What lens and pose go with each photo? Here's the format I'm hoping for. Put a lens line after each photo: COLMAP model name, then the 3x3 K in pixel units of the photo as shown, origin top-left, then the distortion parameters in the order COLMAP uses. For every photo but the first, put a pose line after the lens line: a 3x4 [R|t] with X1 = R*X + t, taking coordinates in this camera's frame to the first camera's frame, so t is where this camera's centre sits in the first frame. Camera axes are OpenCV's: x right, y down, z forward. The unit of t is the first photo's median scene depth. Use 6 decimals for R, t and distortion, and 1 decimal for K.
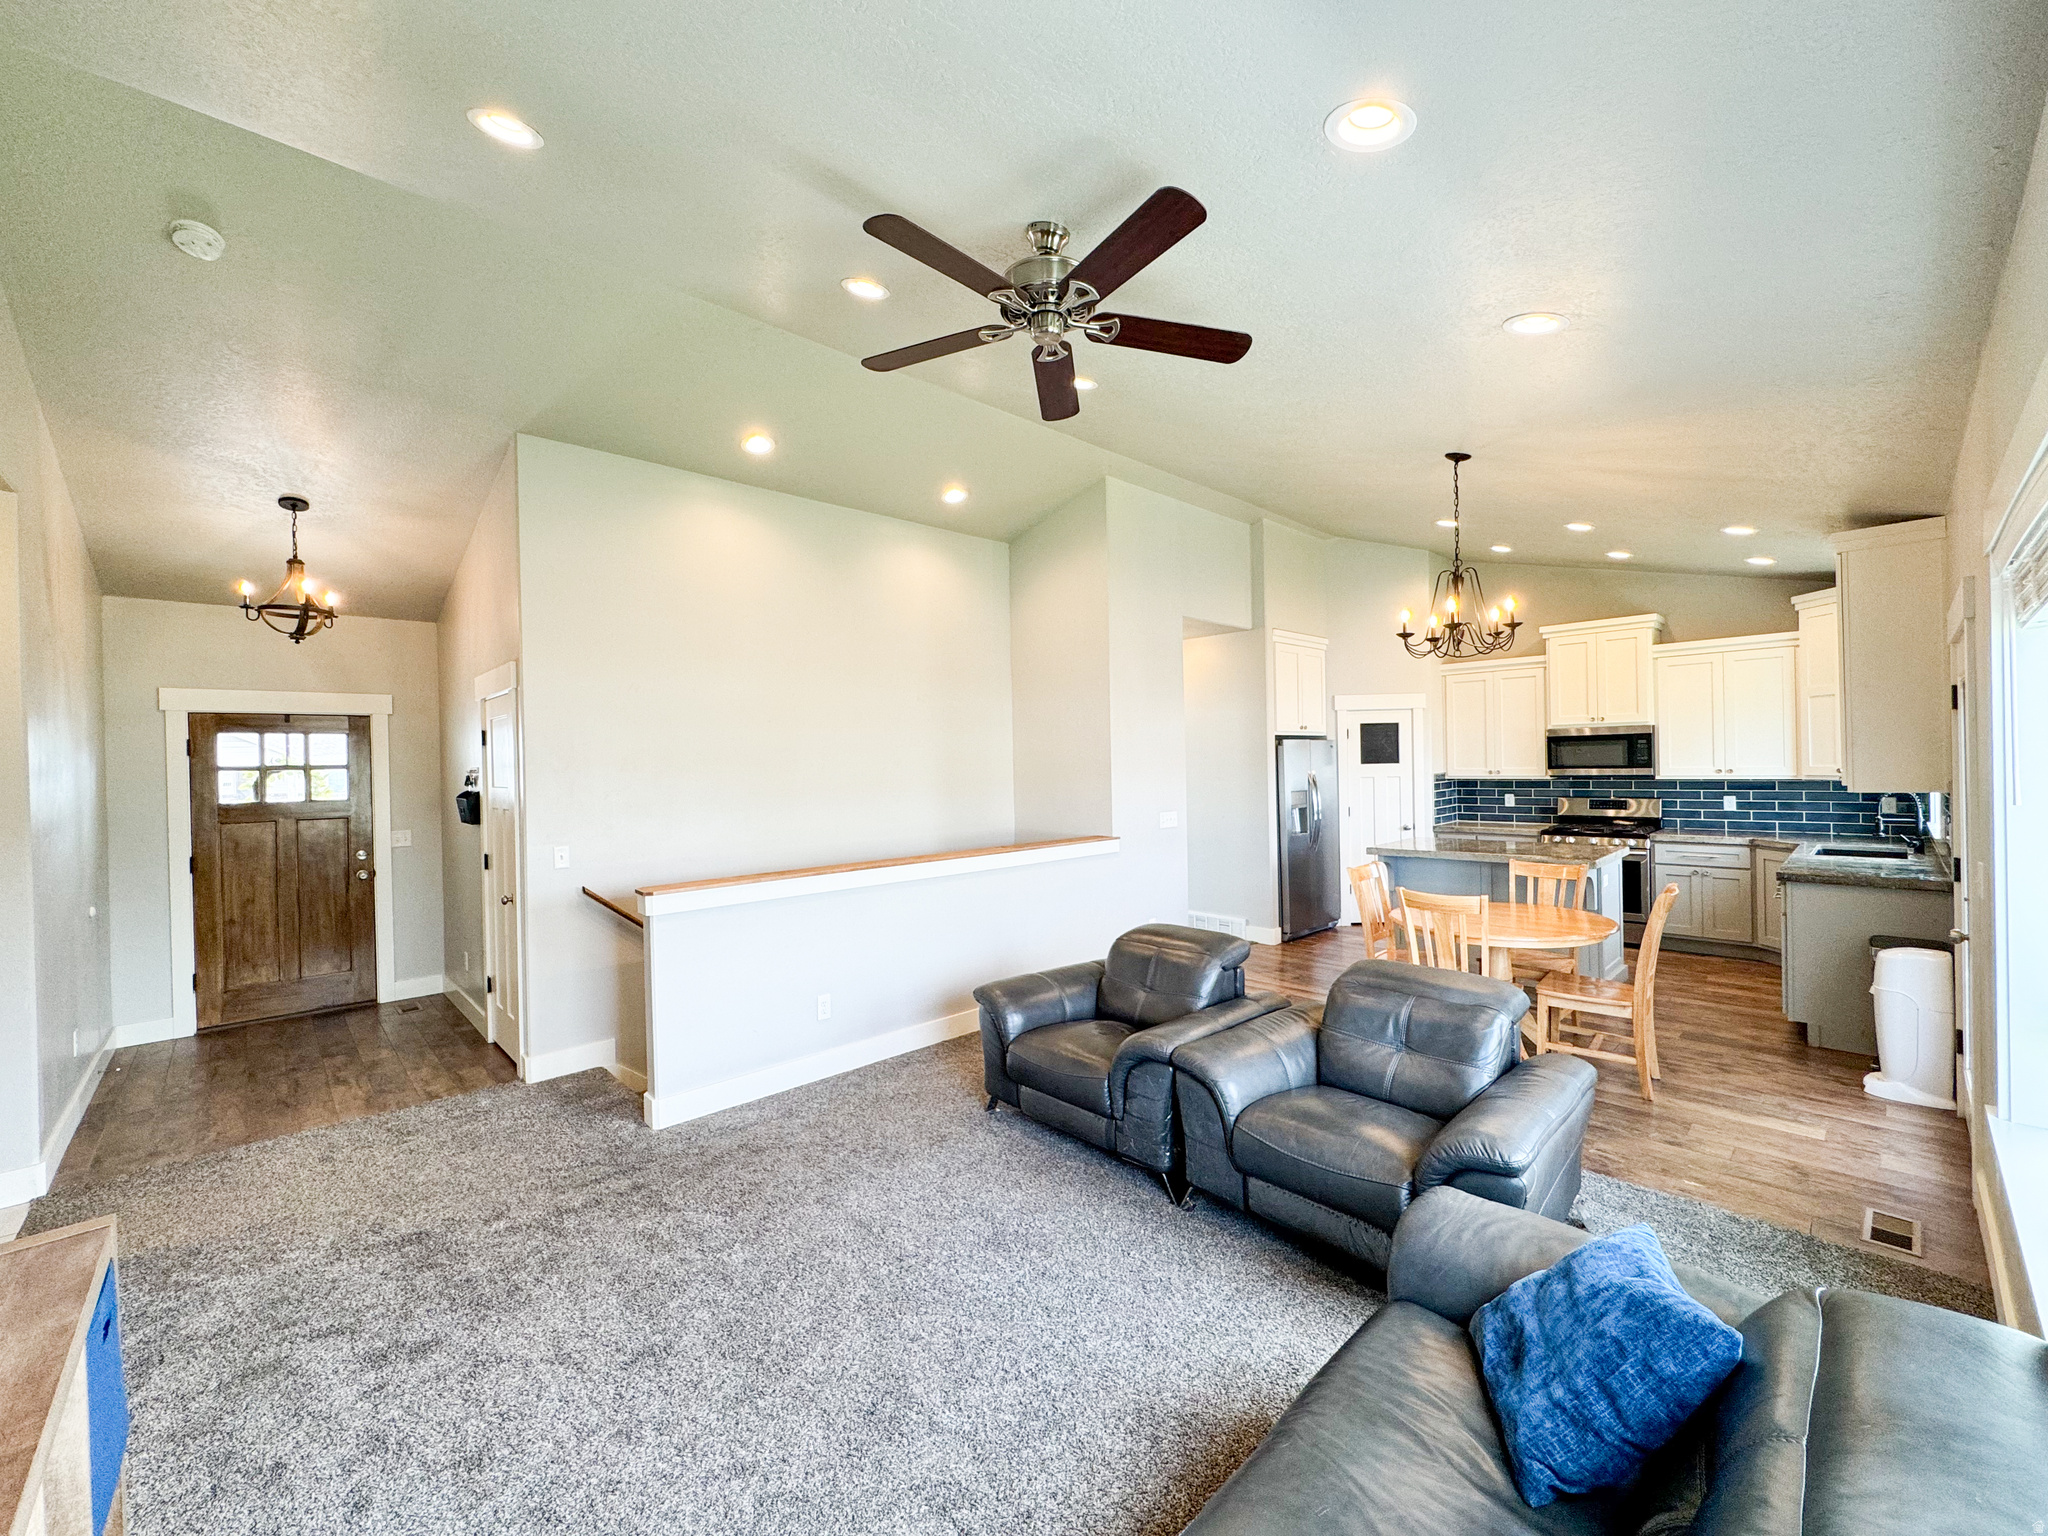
lens RADIAL K [[820.0, 0, 1024.0], [0, 820.0, 768.0], [0, 0, 1]] dist [-0.001806, 0.000262]
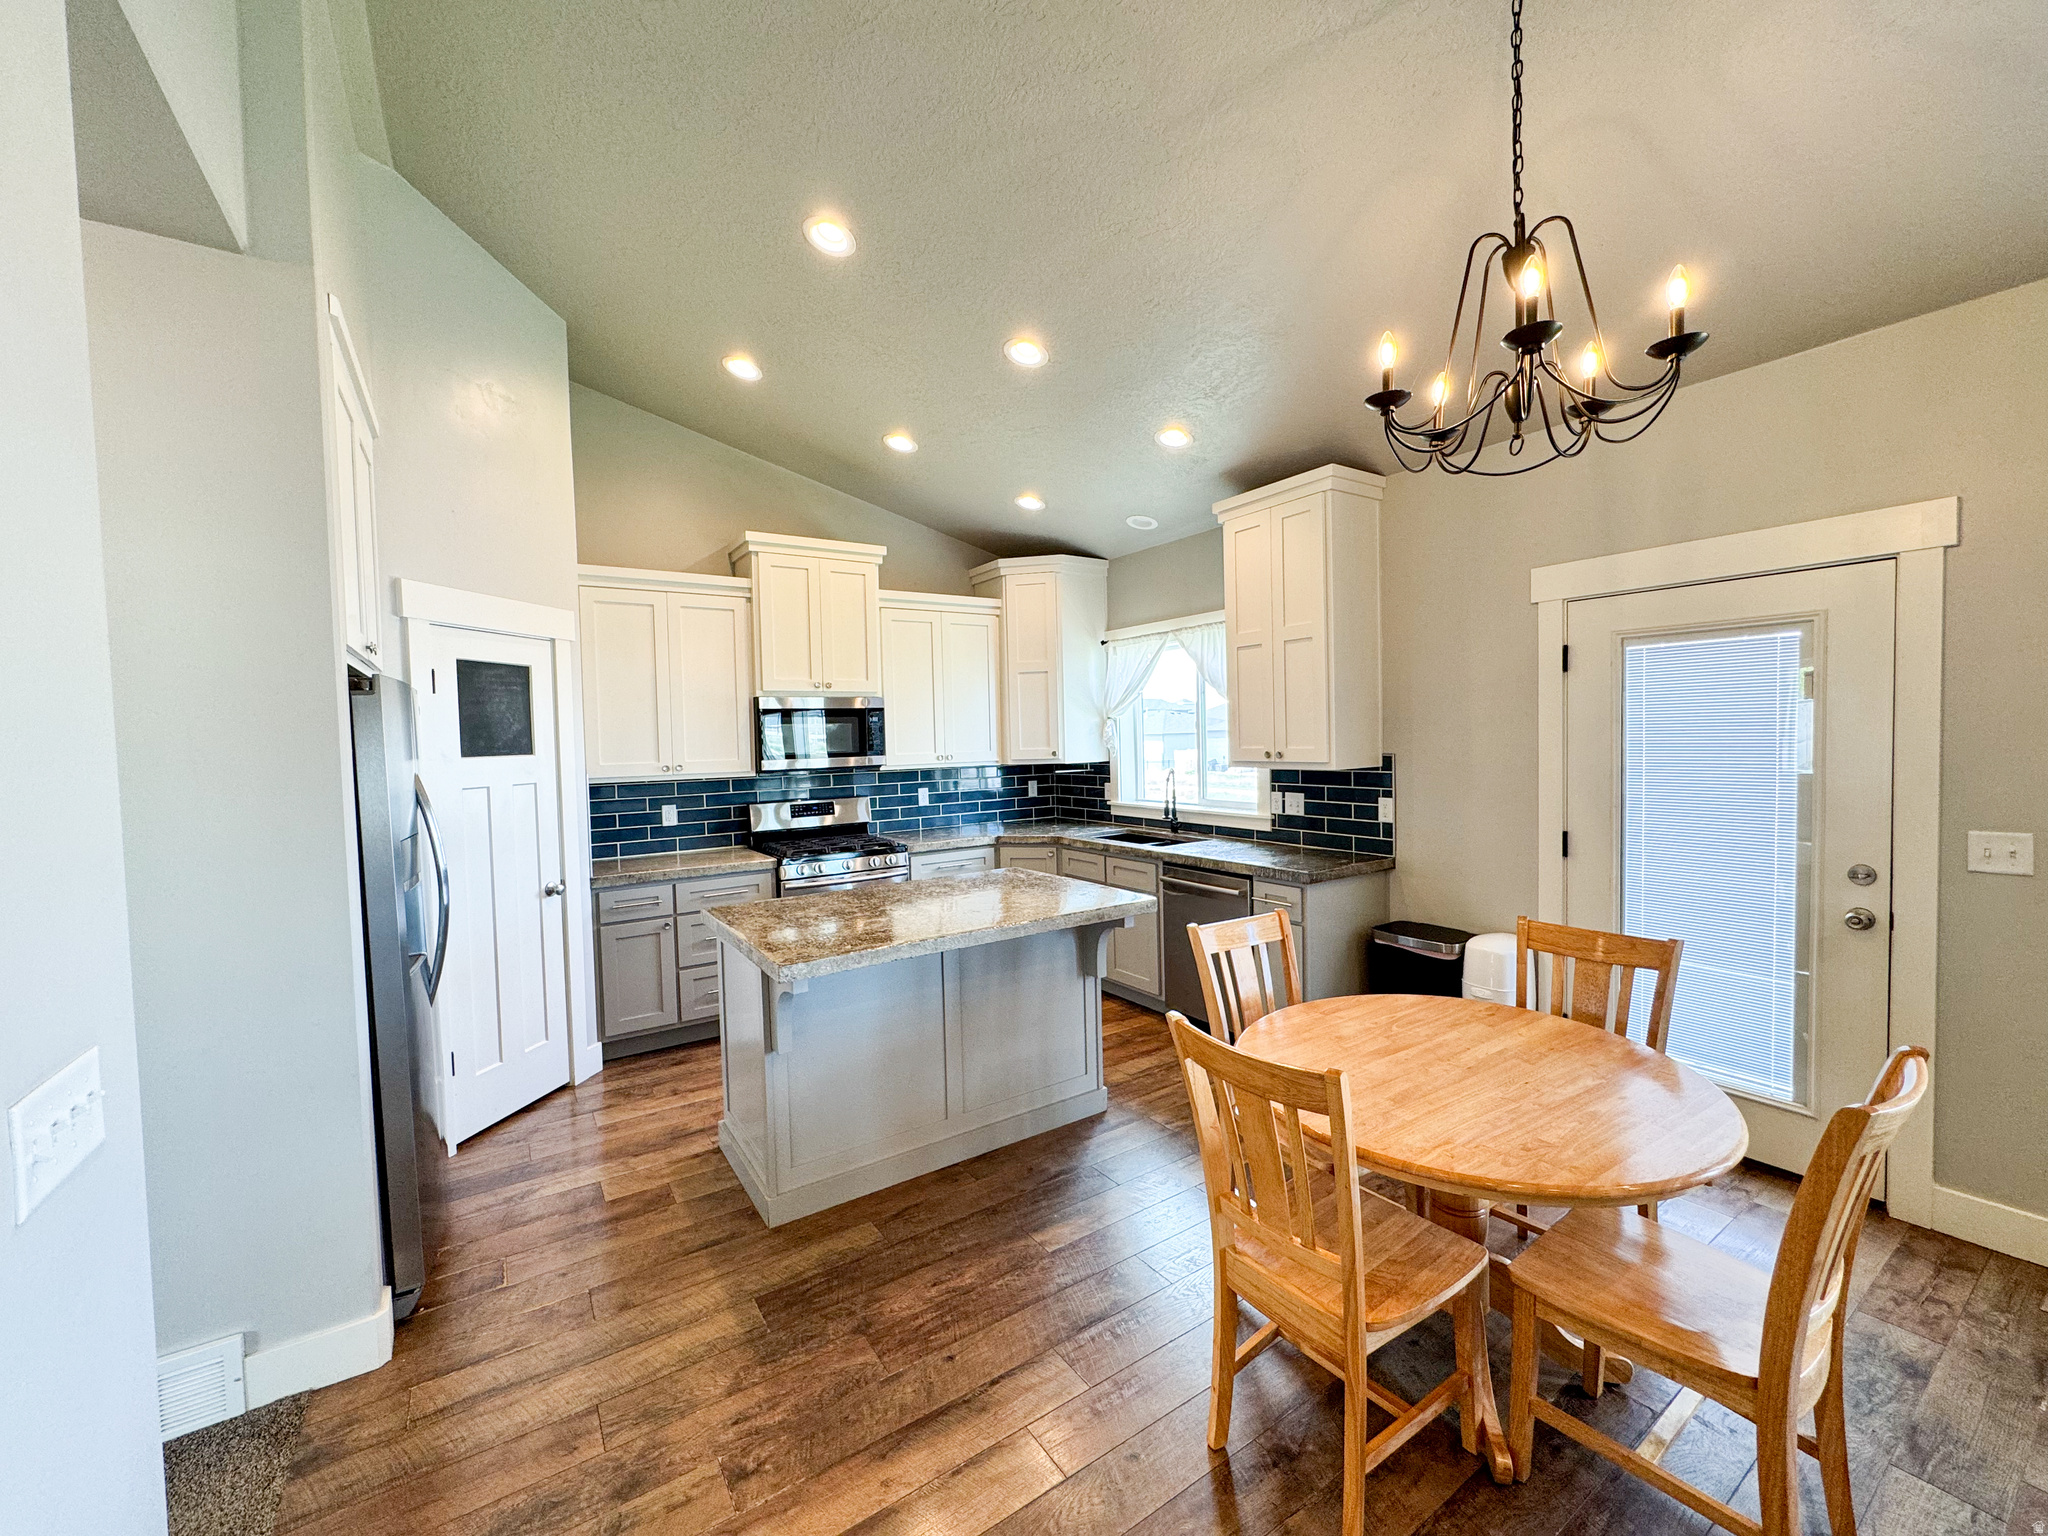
lens RADIAL K [[823.5, 0, 1024.0], [0, 823.5, 768.0], [0, 0, 1]] dist [-0.001177, 0.000040]
pose [[0.177680, -0.022925, 0.983821, 0.057511], [0.027639, 0.999450, 0.018297, 0.001388], [-0.983700, 0.023941, 0.178216, 0.732022]]
